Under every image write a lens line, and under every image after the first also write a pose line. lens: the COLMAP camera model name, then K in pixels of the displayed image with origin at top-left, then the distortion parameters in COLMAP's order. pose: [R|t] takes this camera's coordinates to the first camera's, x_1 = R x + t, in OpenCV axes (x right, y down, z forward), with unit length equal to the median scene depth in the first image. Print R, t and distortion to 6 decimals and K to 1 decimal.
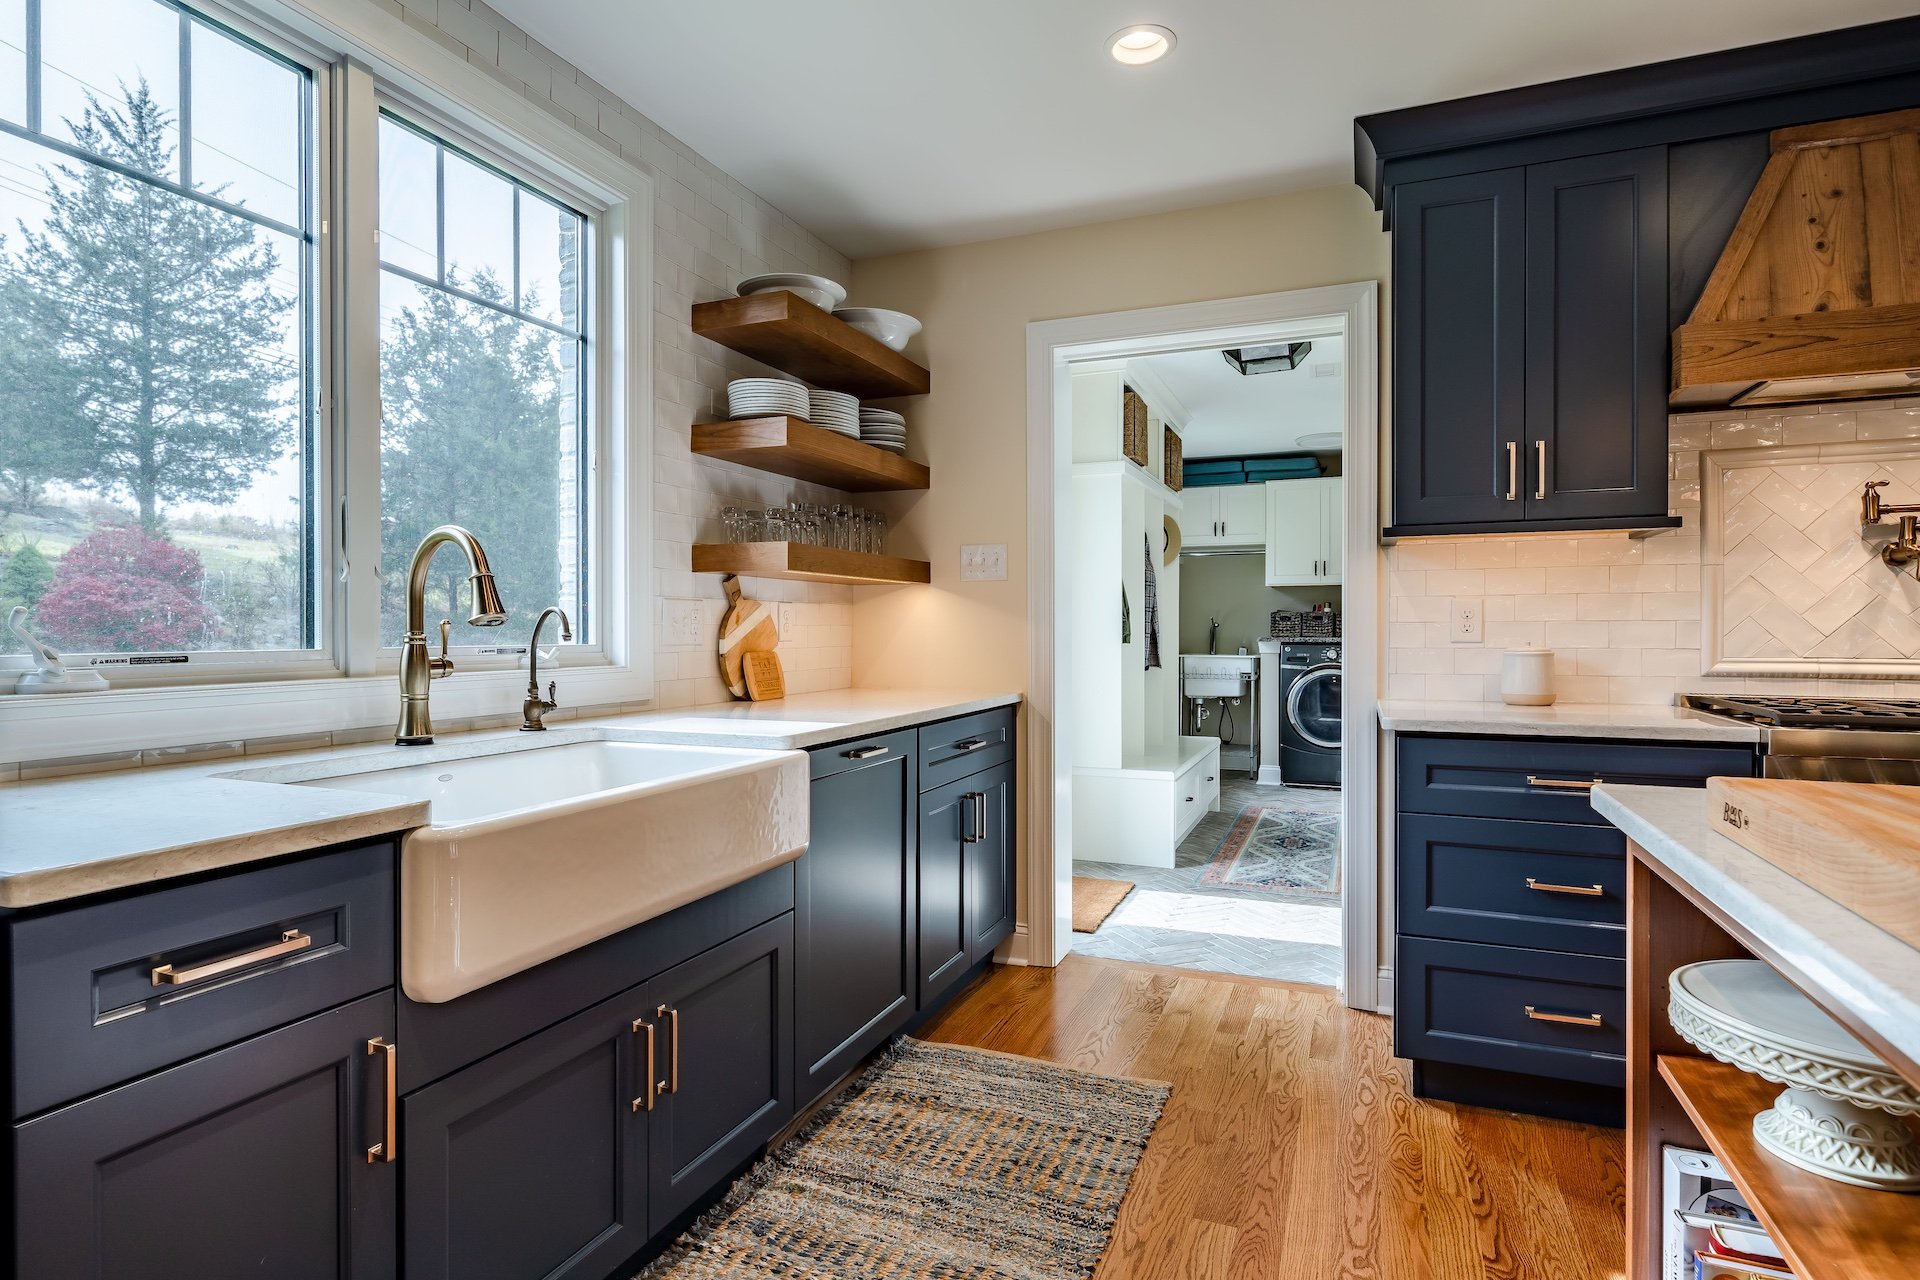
lens RADIAL K [[1005.0, 0, 953.2], [0, 1005.0, 635.2], [0, 0, 1]] dist [-0.010822, 0.002756]
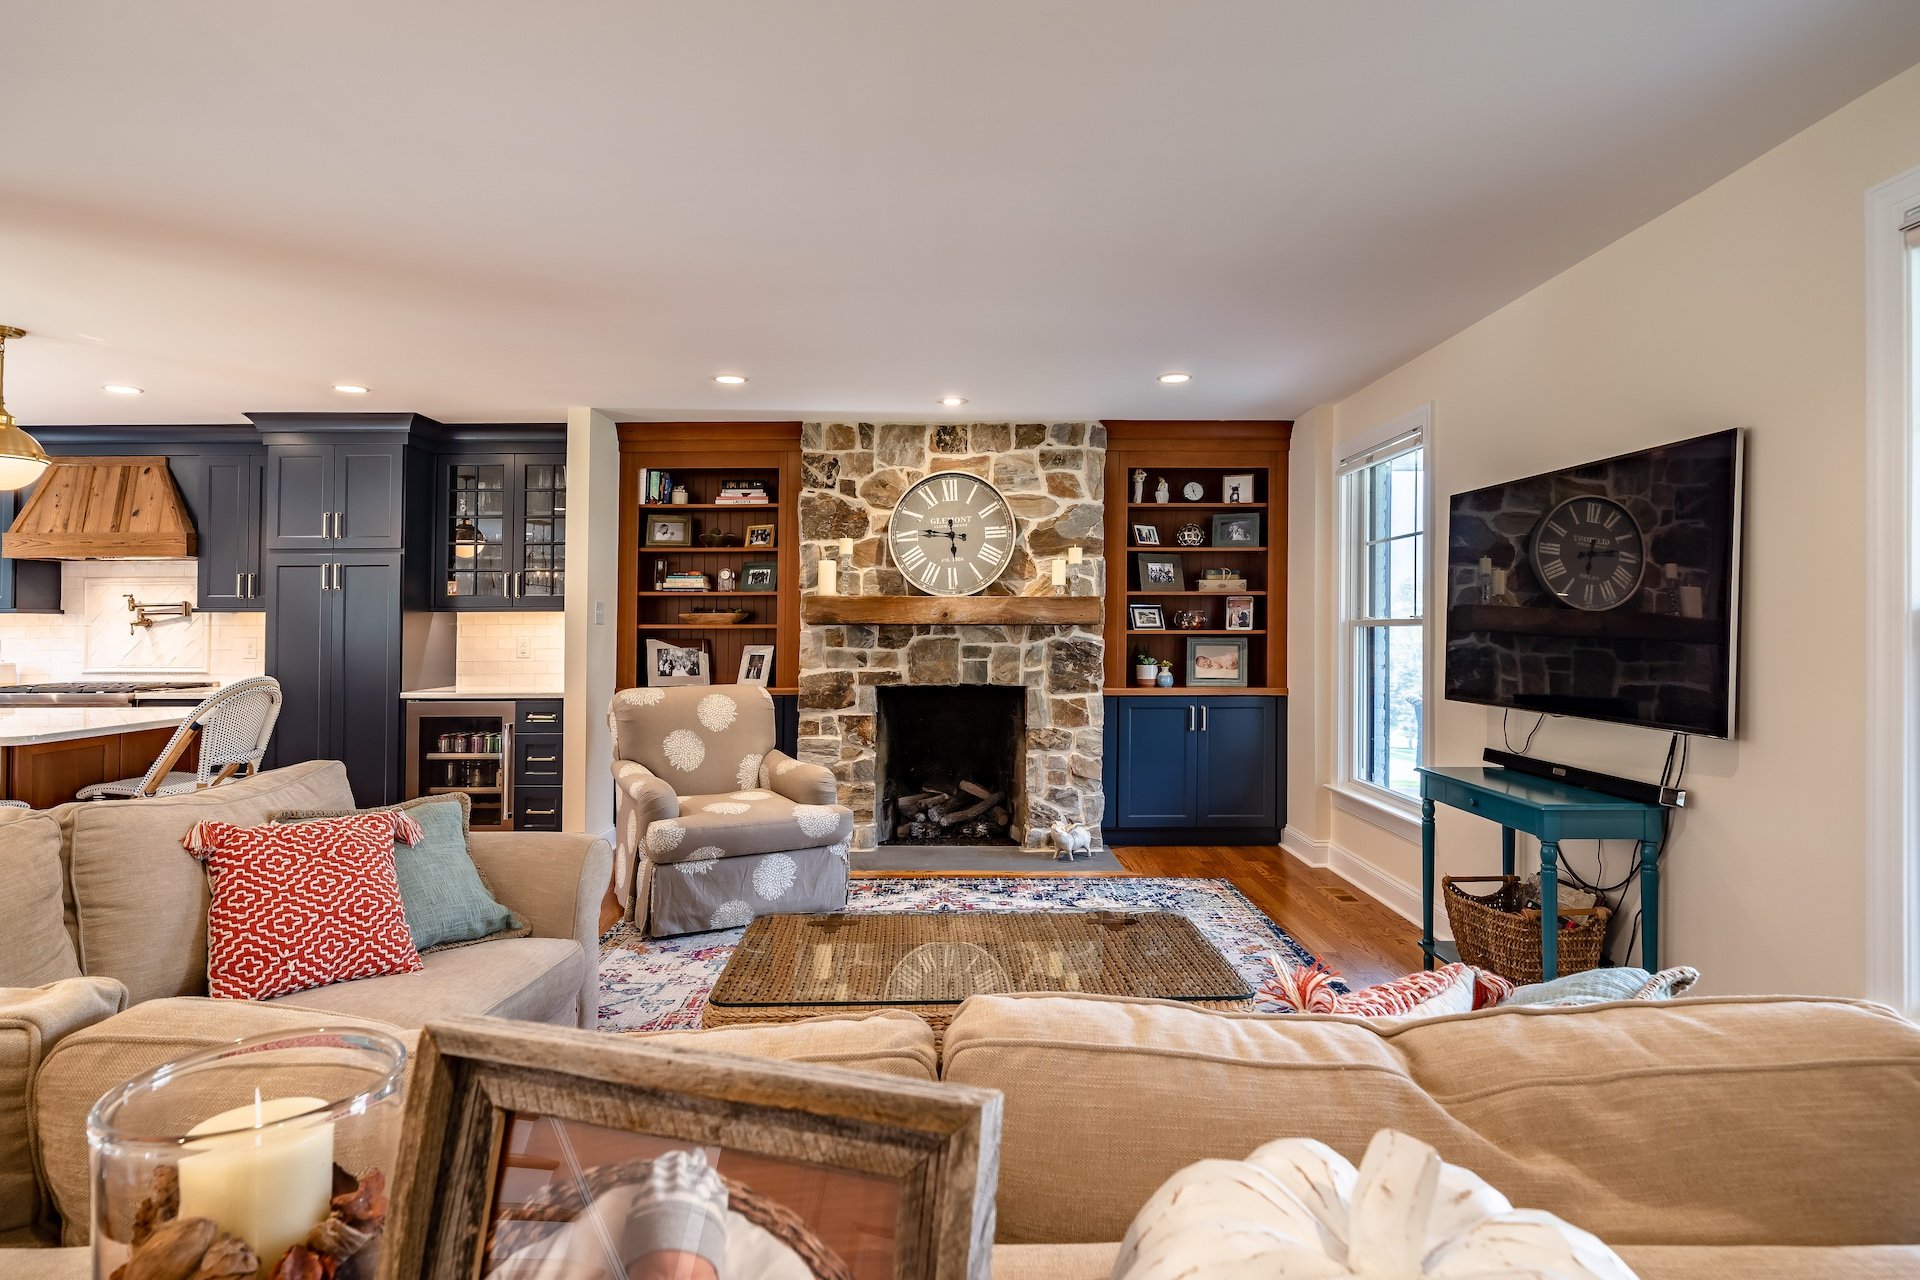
lens RADIAL K [[1005.0, 0, 969.1], [0, 1005.0, 609.6], [0, 0, 1]] dist [-0.010822, 0.002756]
pose [[0.921447, 0.003597, 0.388487, 1.600980], [0.004665, 0.999783, -0.020322, -0.047311], [-0.388476, 0.020538, 0.921230, -1.787874]]
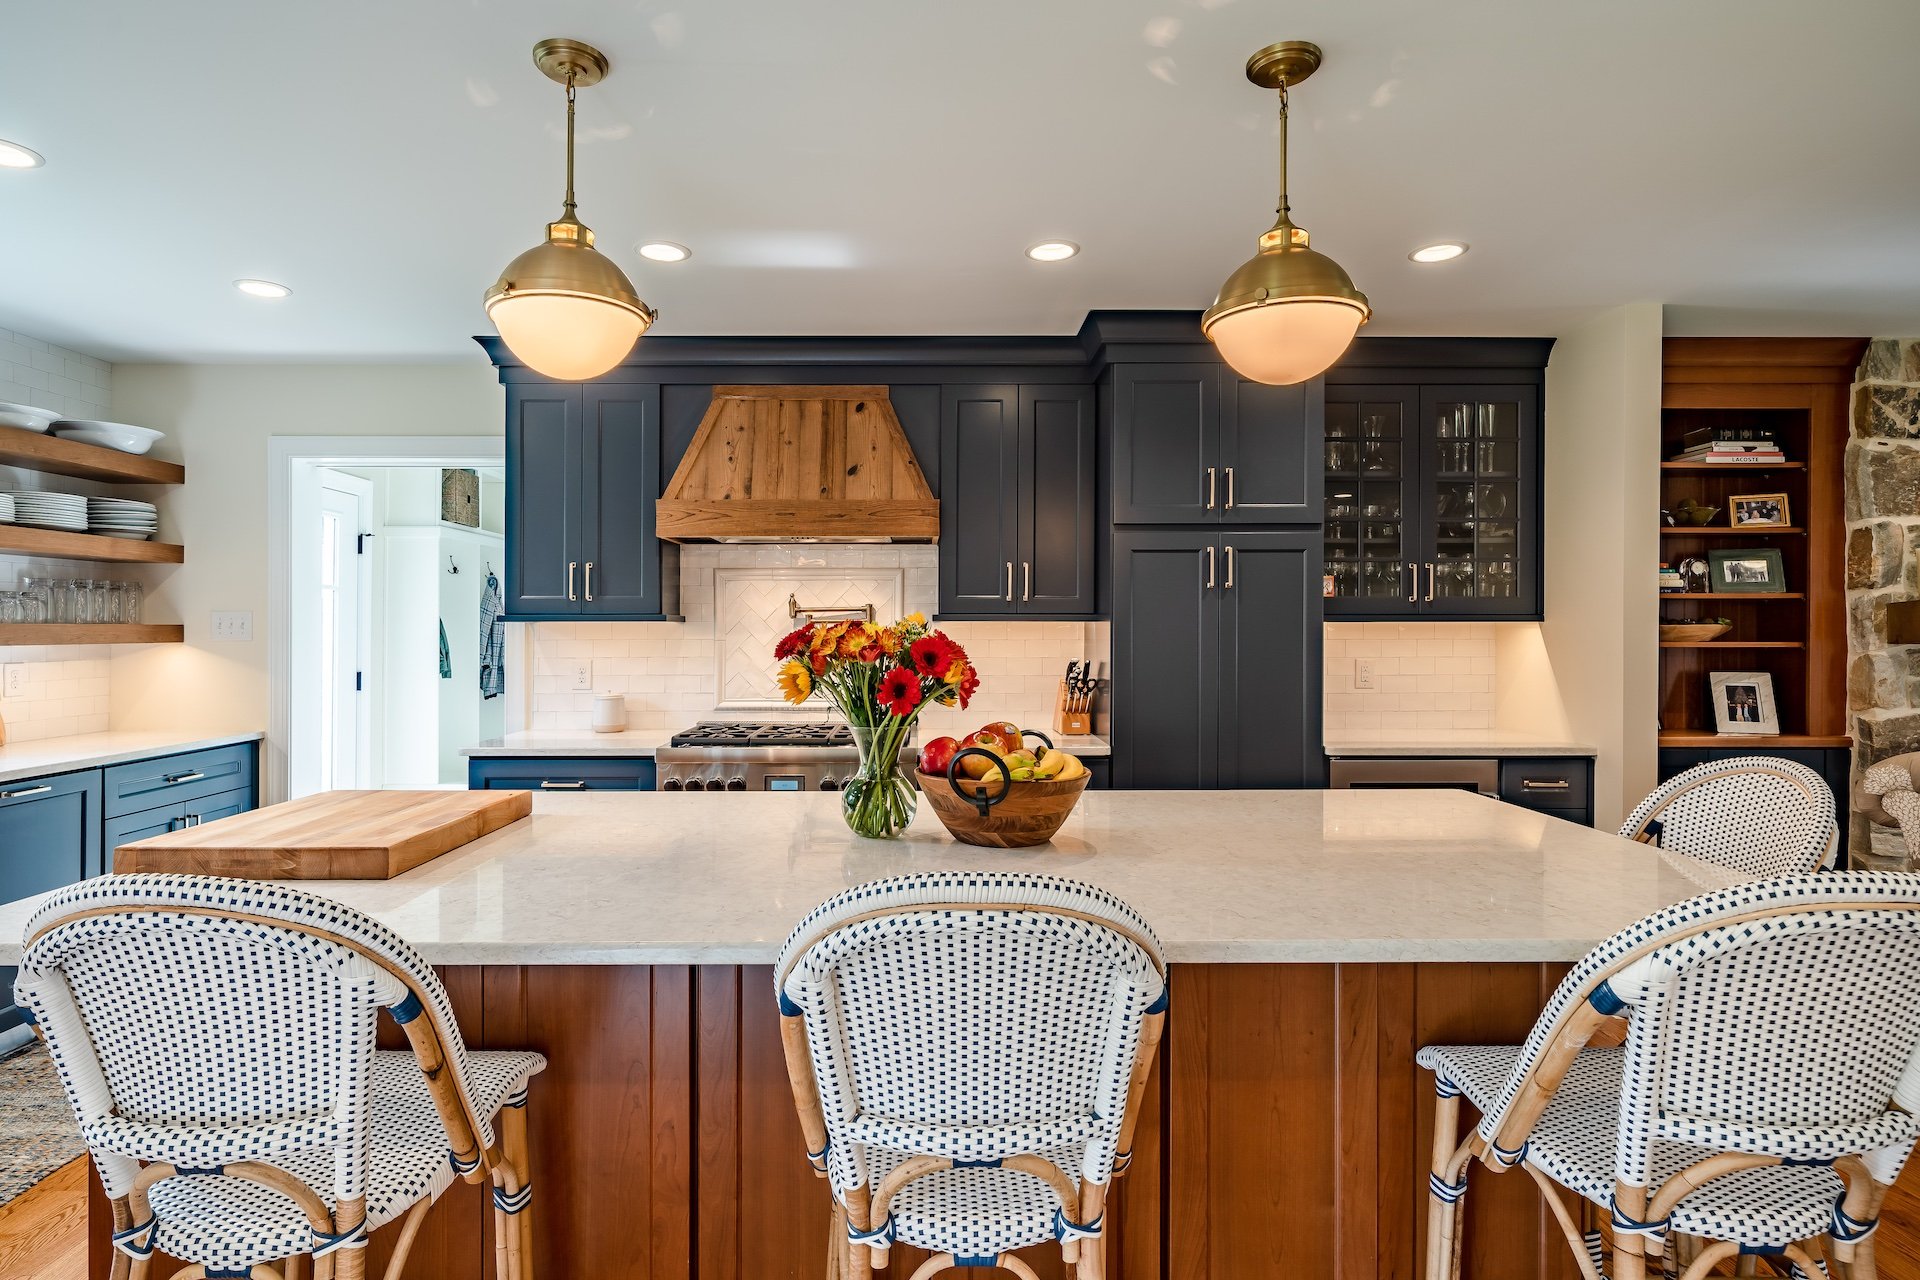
lens RADIAL K [[1005.0, 0, 954.3], [0, 1005.0, 631.0], [0, 0, 1]] dist [-0.010822, 0.002756]
pose [[0.918981, -0.001389, 0.394300, 0.428593], [0.001841, 0.999998, -0.000768, -0.075774], [-0.394298, 0.001432, 0.918981, -0.563995]]
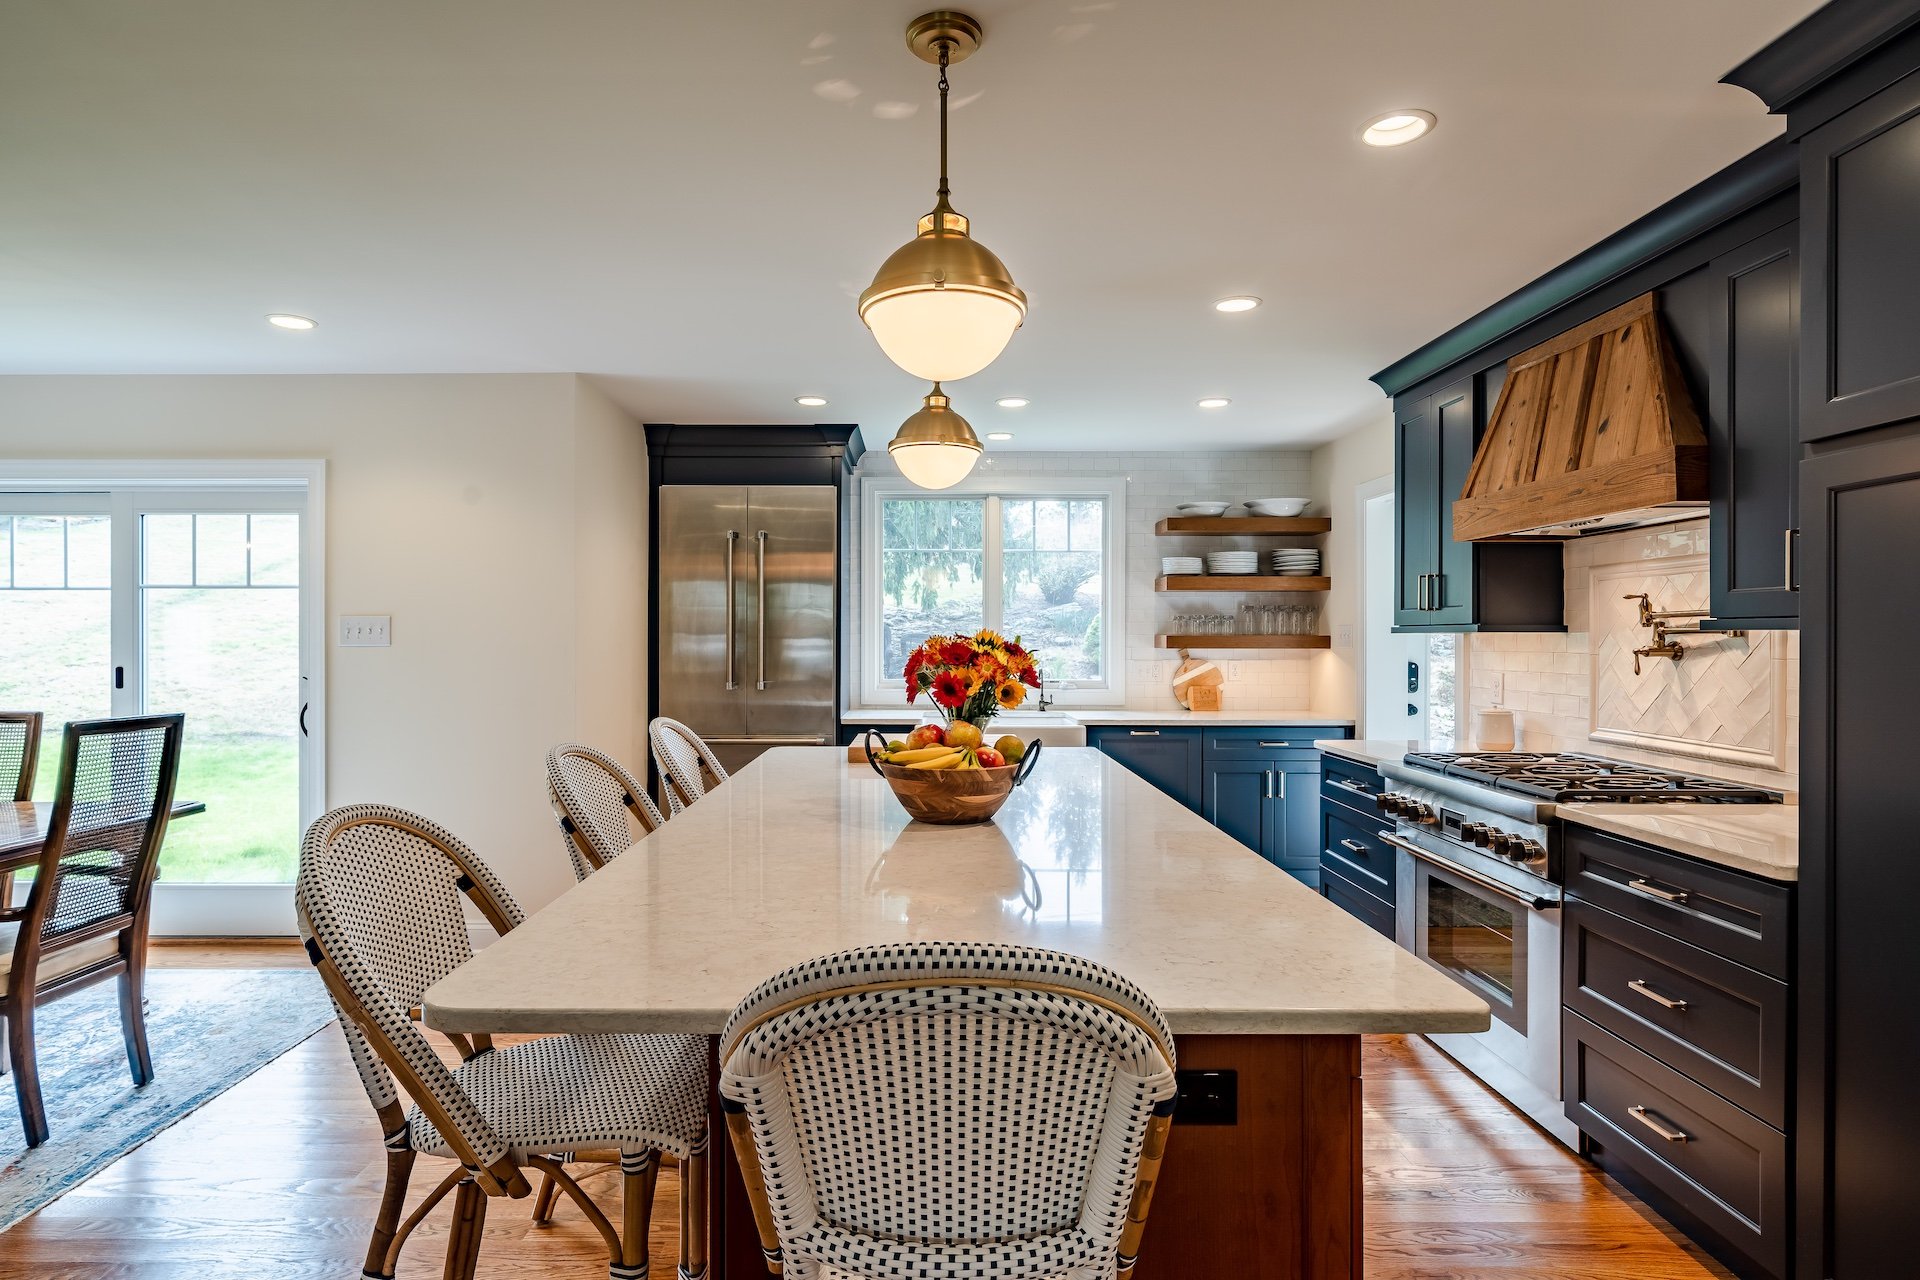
lens RADIAL K [[1005.0, 0, 904.5], [0, 1005.0, 637.9], [0, 0, 1]] dist [-0.010822, 0.002756]
pose [[0.360191, 0.002810, -0.932874, 1.502786], [-0.005897, 0.999982, 0.000735, -0.079879], [0.932860, 0.005236, 0.360201, -0.272537]]
